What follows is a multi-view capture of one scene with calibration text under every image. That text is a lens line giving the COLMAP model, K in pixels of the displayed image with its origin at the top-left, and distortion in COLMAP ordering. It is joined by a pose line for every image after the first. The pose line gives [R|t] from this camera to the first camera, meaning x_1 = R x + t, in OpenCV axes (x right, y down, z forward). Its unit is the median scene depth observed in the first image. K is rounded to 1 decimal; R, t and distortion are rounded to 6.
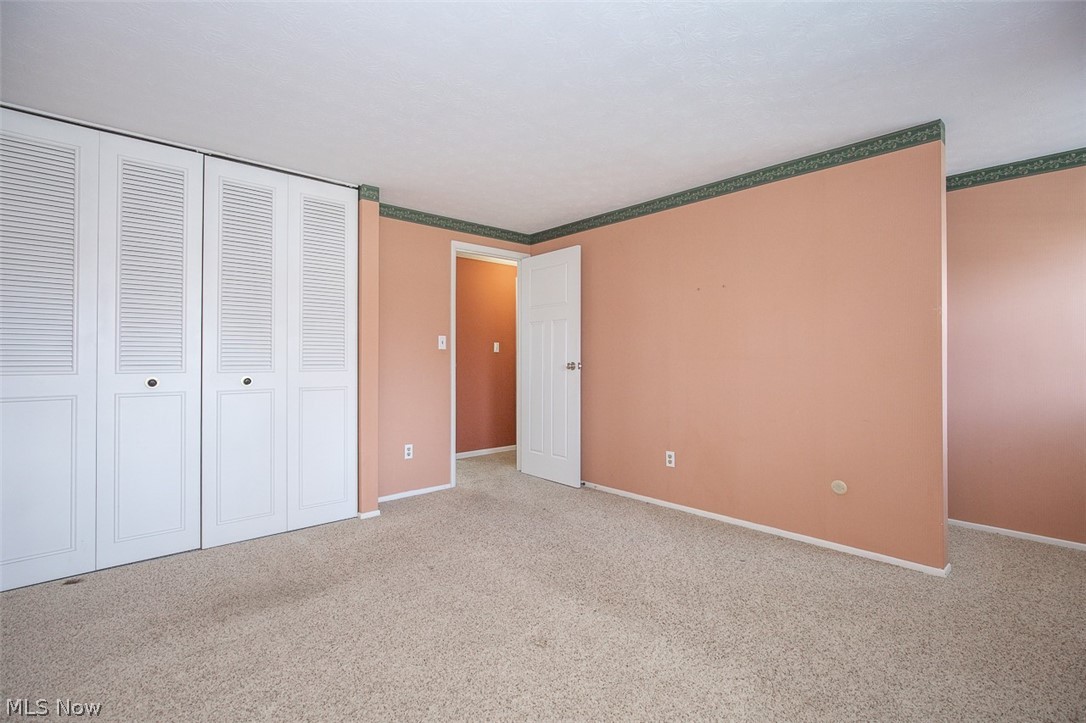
lens RADIAL K [[500.6, 0, 541.9], [0, 500.6, 358.1], [0, 0, 1]] dist [-0.006350, 0.001356]
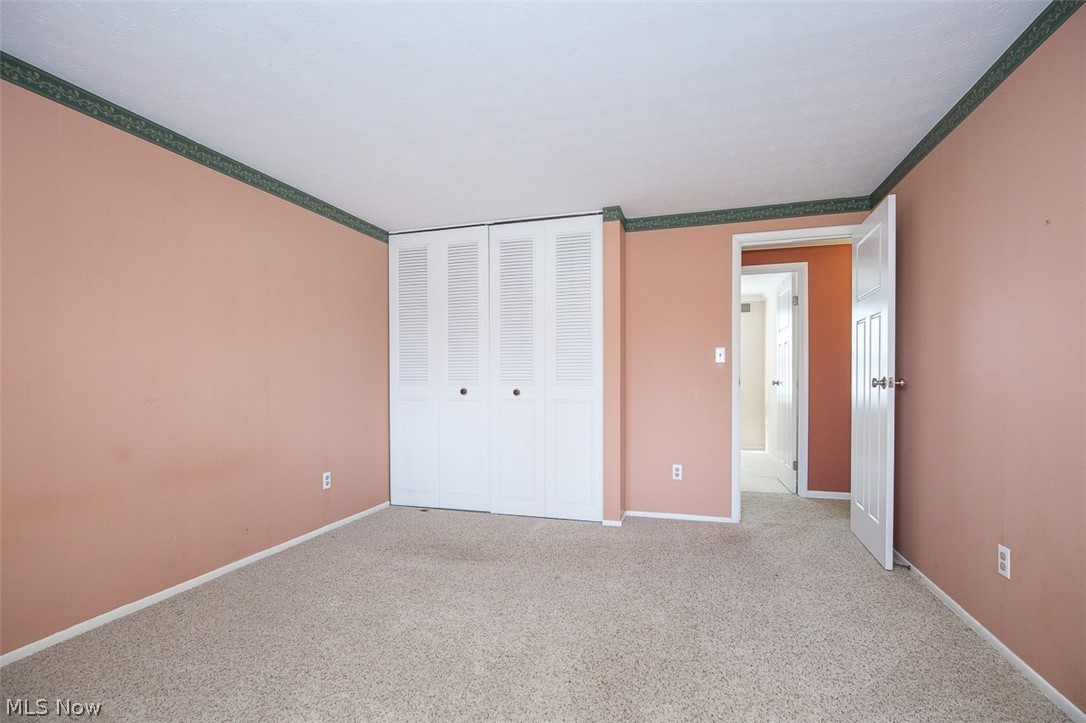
lens RADIAL K [[500.6, 0, 539.8], [0, 500.6, 386.9], [0, 0, 1]] dist [-0.006350, 0.001356]
pose [[0.513379, 0.011973, -0.858079, 0.488959], [0.005730, 0.999833, 0.017379, 0.009528], [0.858143, -0.013838, 0.513224, 0.349759]]
